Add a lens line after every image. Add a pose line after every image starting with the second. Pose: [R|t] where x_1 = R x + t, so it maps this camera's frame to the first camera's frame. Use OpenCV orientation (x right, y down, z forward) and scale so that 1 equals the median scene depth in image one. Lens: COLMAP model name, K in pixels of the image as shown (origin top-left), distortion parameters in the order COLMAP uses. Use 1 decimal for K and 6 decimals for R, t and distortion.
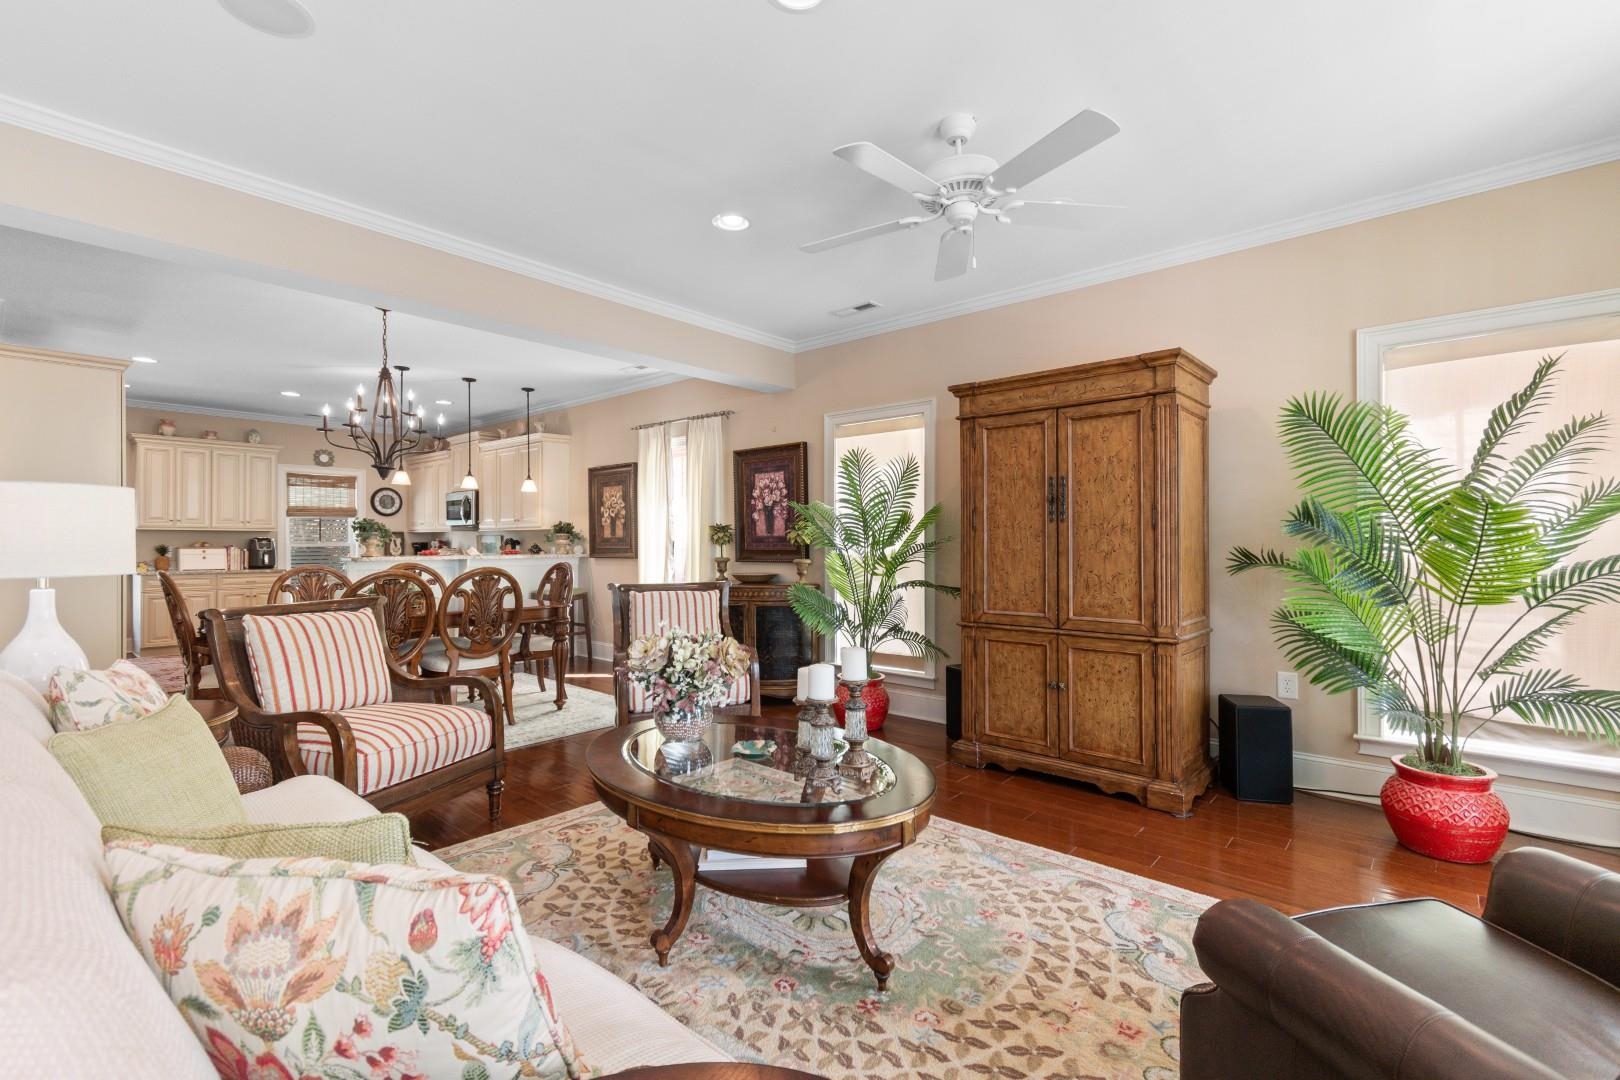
lens RADIAL K [[721.5, 0, 797.0], [0, 721.5, 550.3], [0, 0, 1]] dist [0.003793, -0.000186]
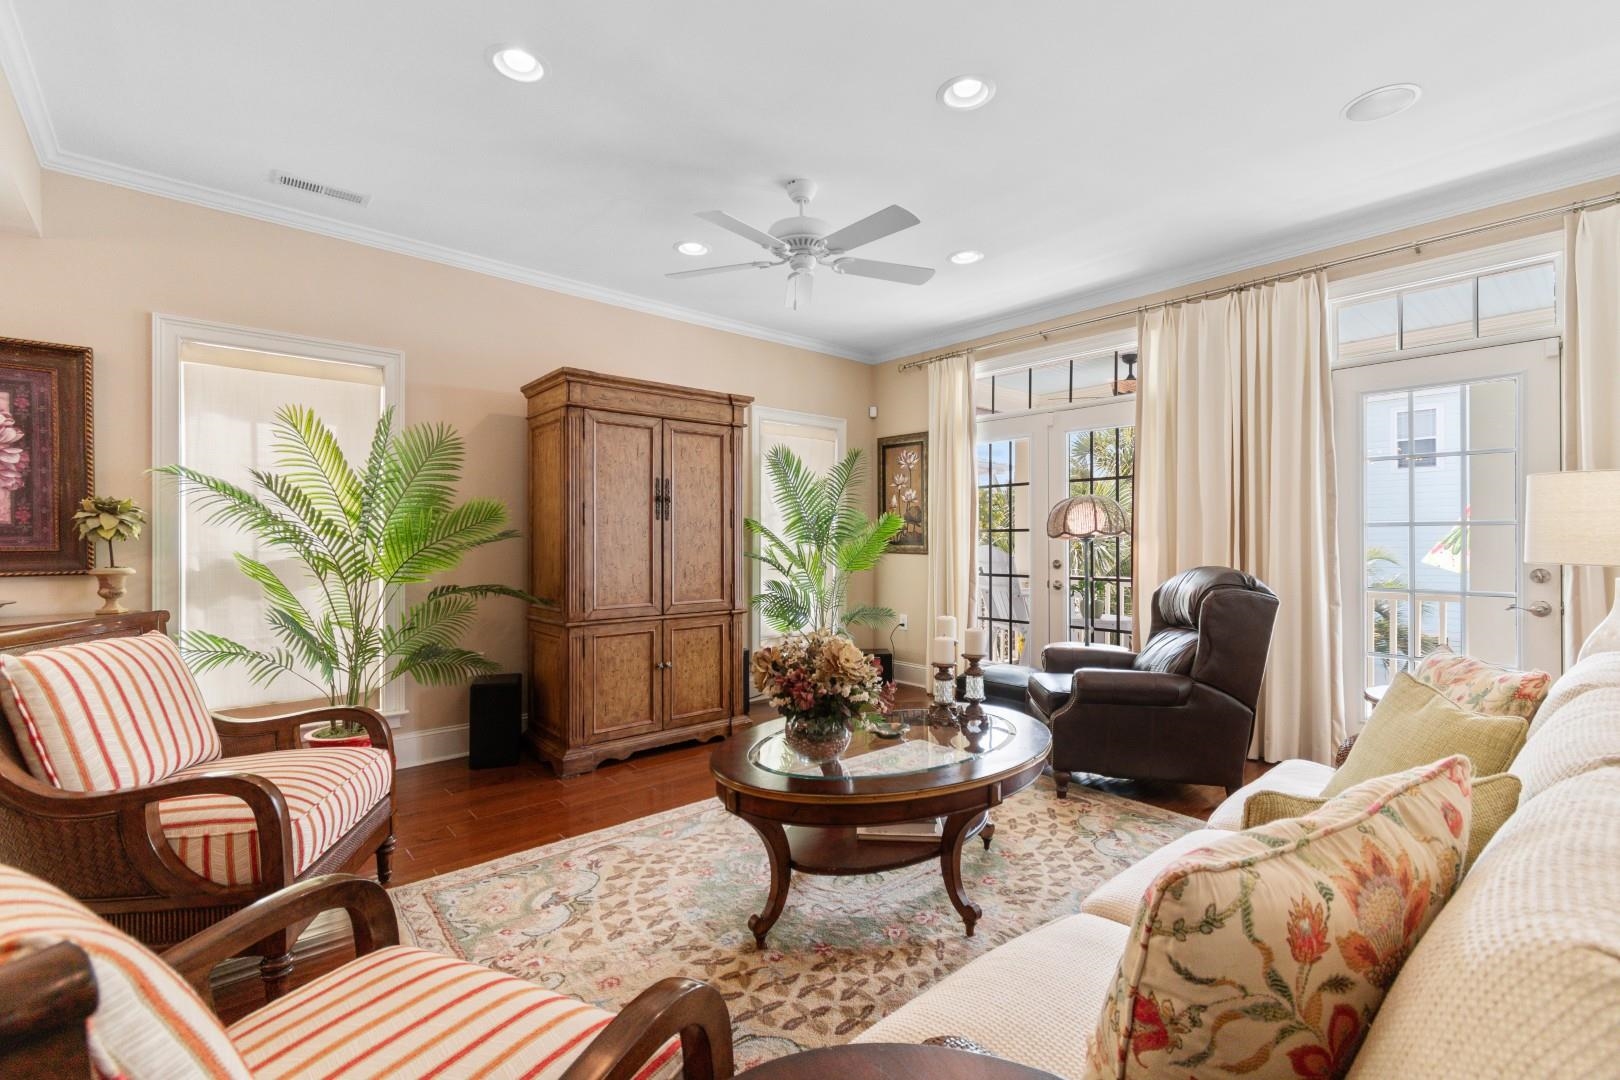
lens RADIAL K [[721.5, 0, 825.0], [0, 721.5, 537.8], [0, 0, 1]] dist [0.003793, -0.000186]
pose [[0.103646, 0.002542, 0.994611, -0.687515], [0.010583, 0.999937, -0.003659, -0.003813], [-0.994558, 0.010905, 0.103613, 0.596574]]
